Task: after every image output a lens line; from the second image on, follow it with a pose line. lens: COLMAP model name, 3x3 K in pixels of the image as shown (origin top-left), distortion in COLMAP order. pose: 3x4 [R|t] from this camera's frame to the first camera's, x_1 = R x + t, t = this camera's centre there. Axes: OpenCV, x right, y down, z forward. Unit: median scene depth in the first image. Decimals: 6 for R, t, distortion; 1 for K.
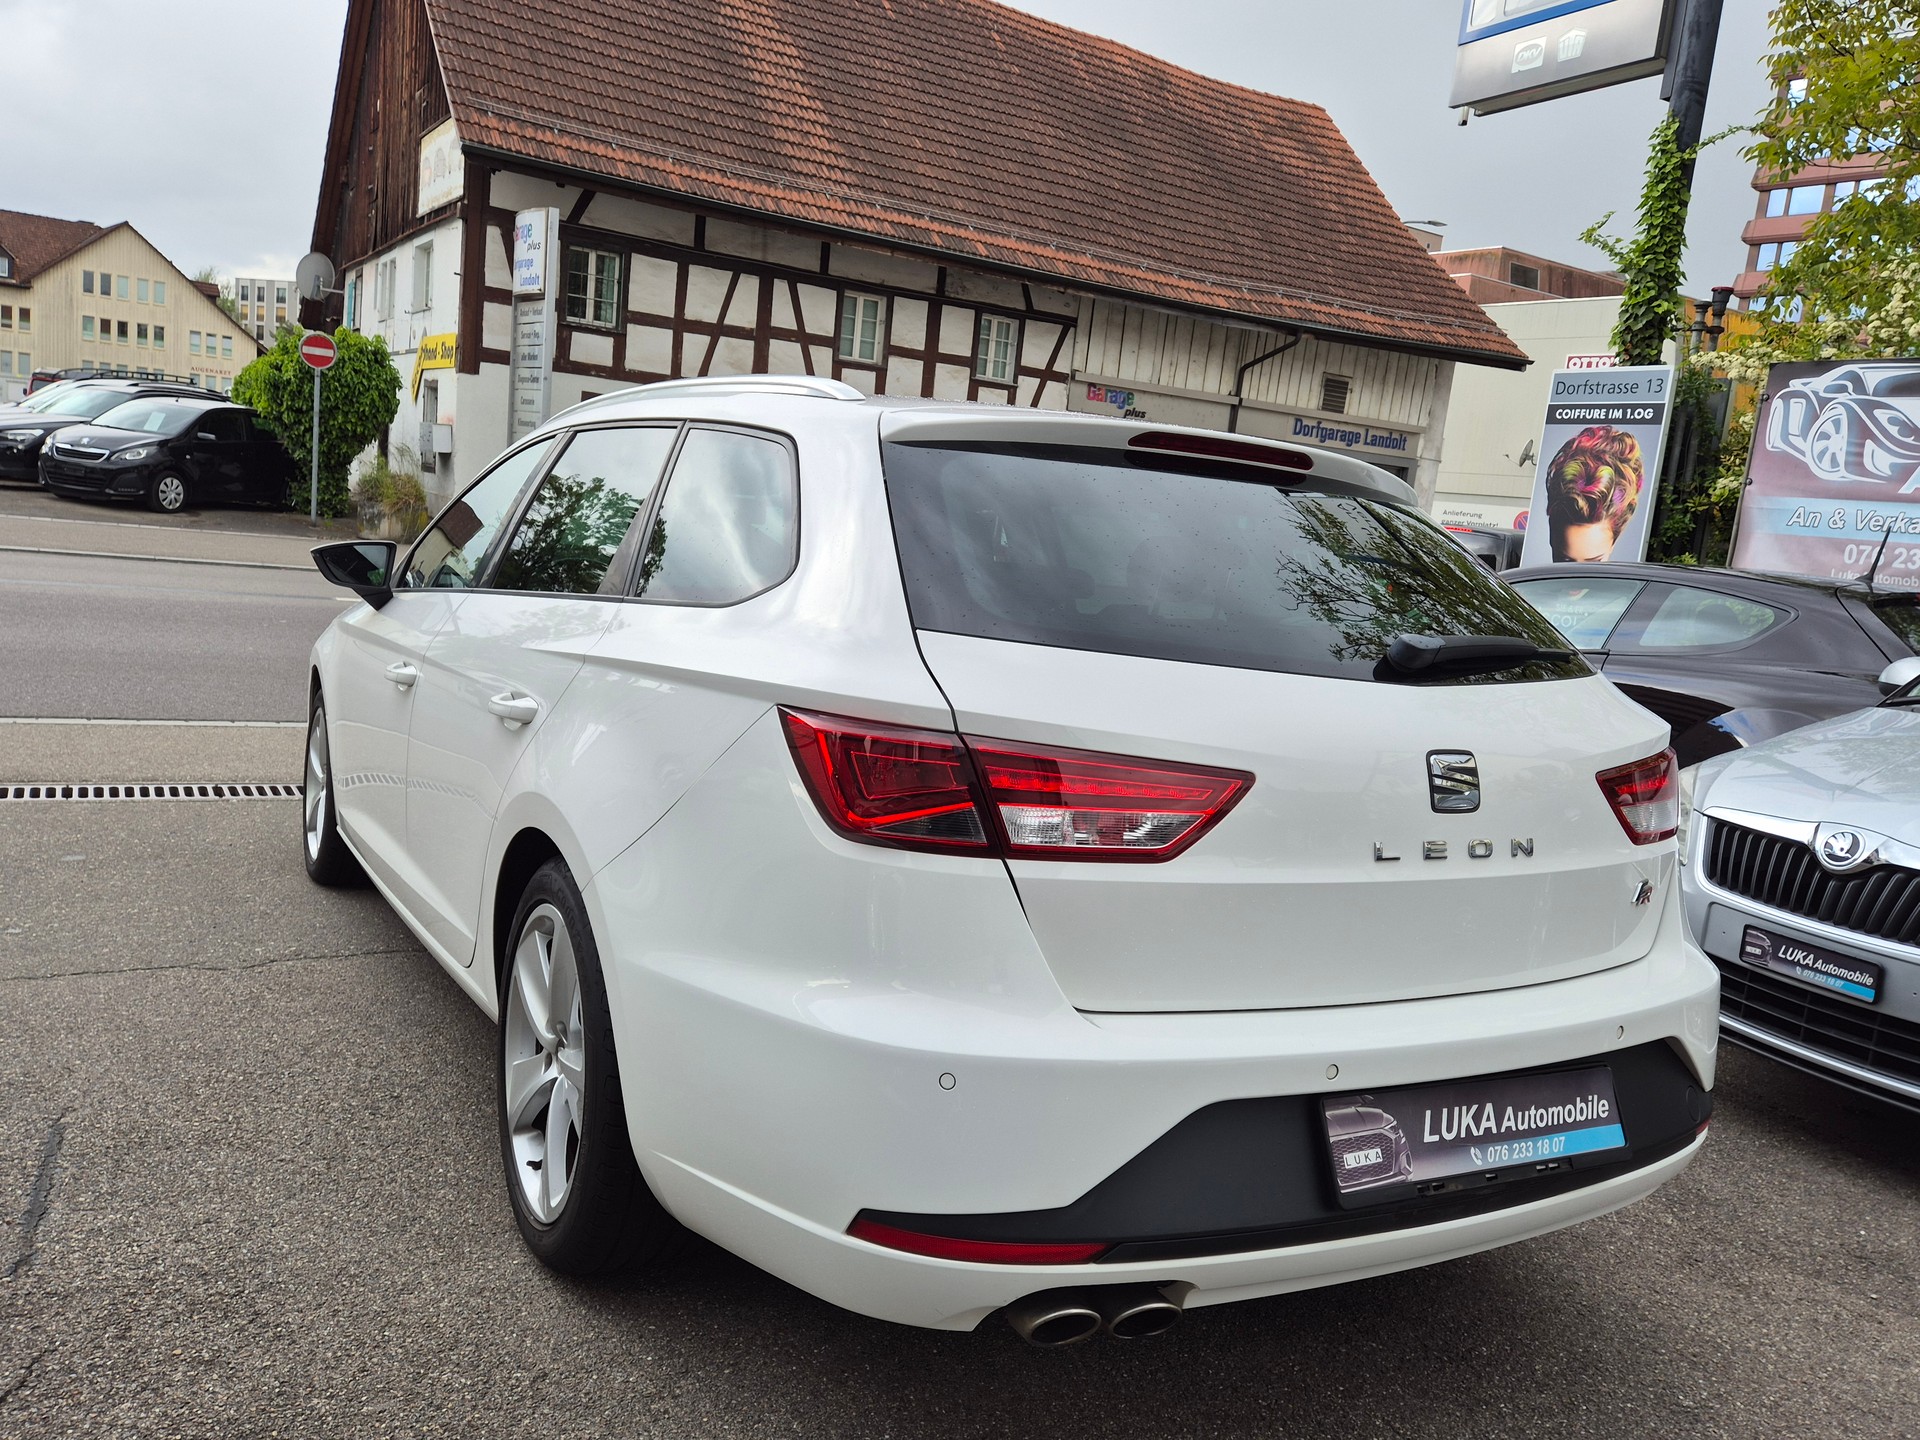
lens RADIAL K [[1443.7, 0, 990.2], [0, 1443.7, 711.1], [0, 0, 1]] dist [0.096118, -0.080911]
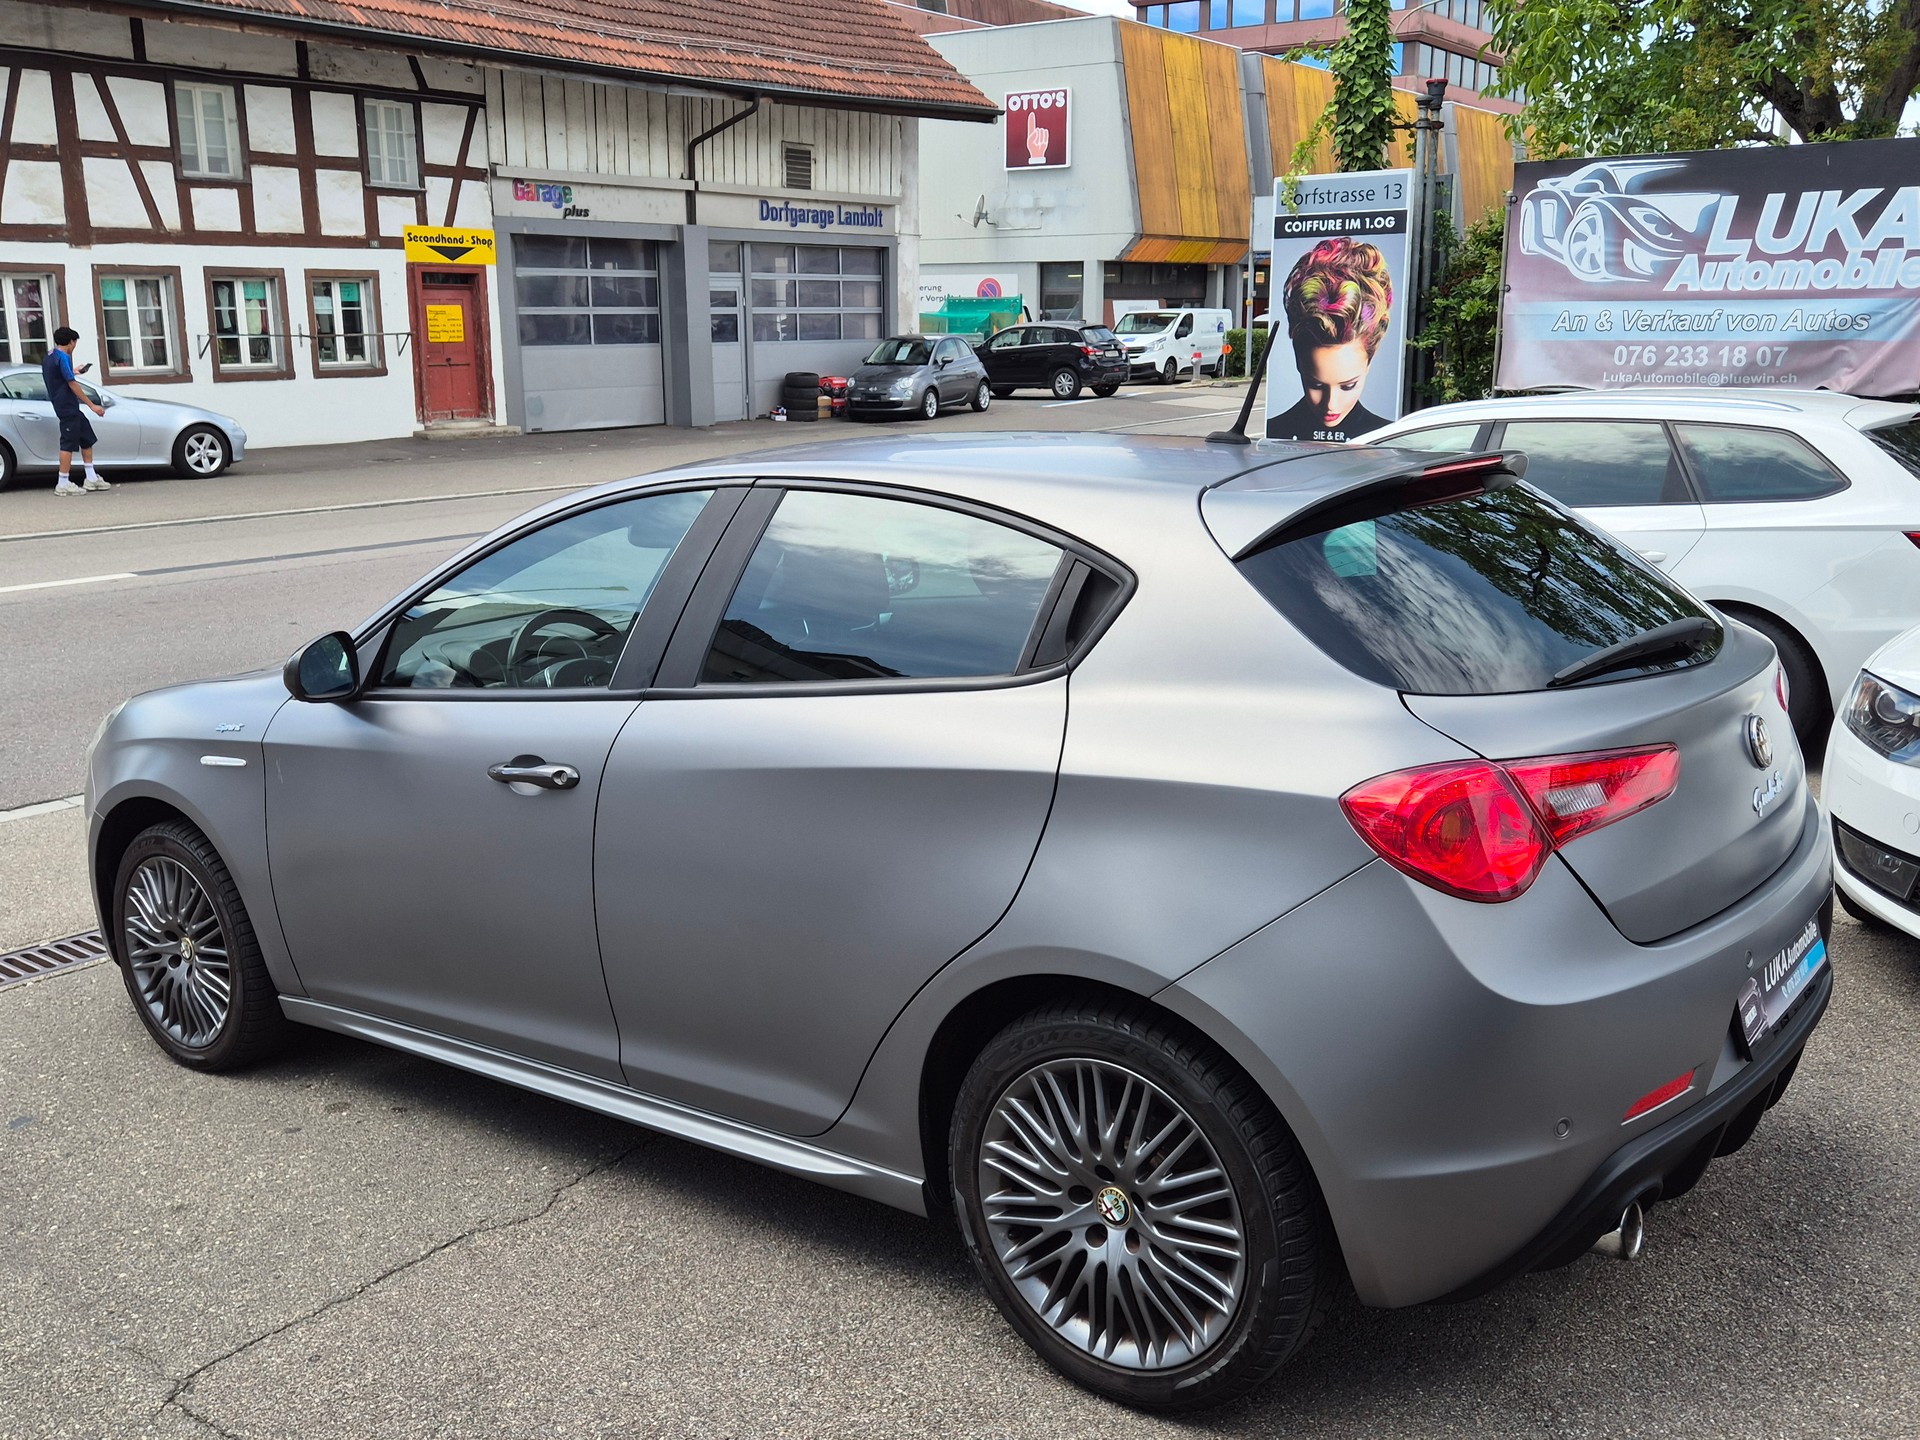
lens RADIAL K [[1737.0, 0, 947.2], [0, 1737.0, 699.0], [0, 0, 1]] dist [0.098538, -0.100168]
pose [[0.928295, -0.183284, 0.323536, -0.086648], [0.152991, 0.981285, 0.116937, -0.028152], [-0.338913, -0.059054, 0.938962, 0.006569]]
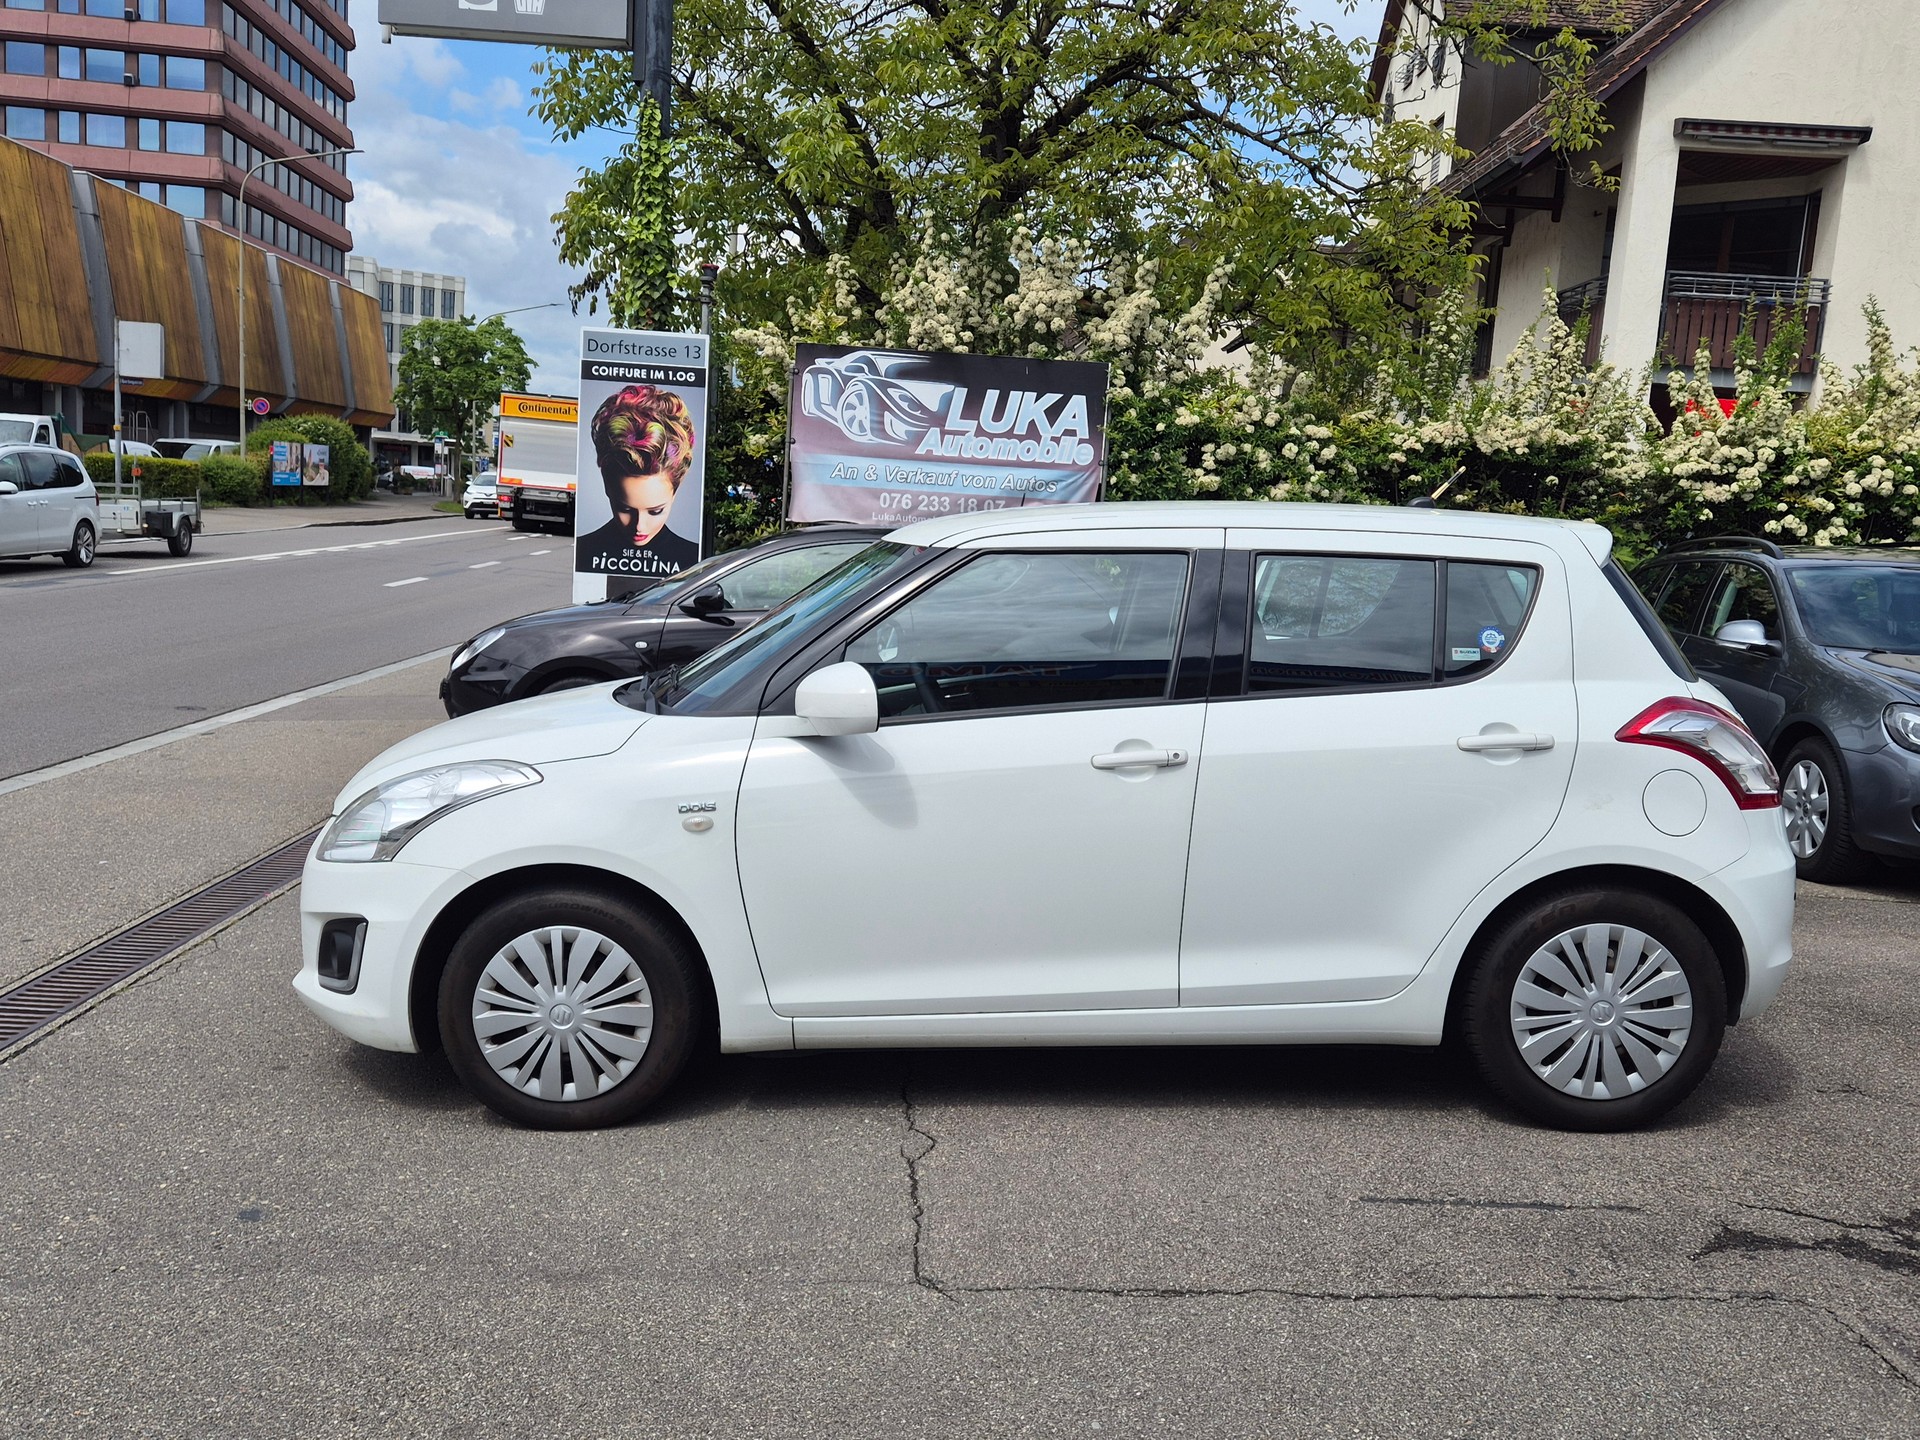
lens RADIAL K [[1688.4, 0, 949.2], [0, 1688.4, 702.0], [0, 0, 1]] dist [0.091469, -0.087234]
pose [[0.498597, -0.173692, 0.849254, -0.217052], [0.113763, 0.984357, 0.134534, -0.040145], [-0.859337, 0.029535, 0.510557, 0.064775]]
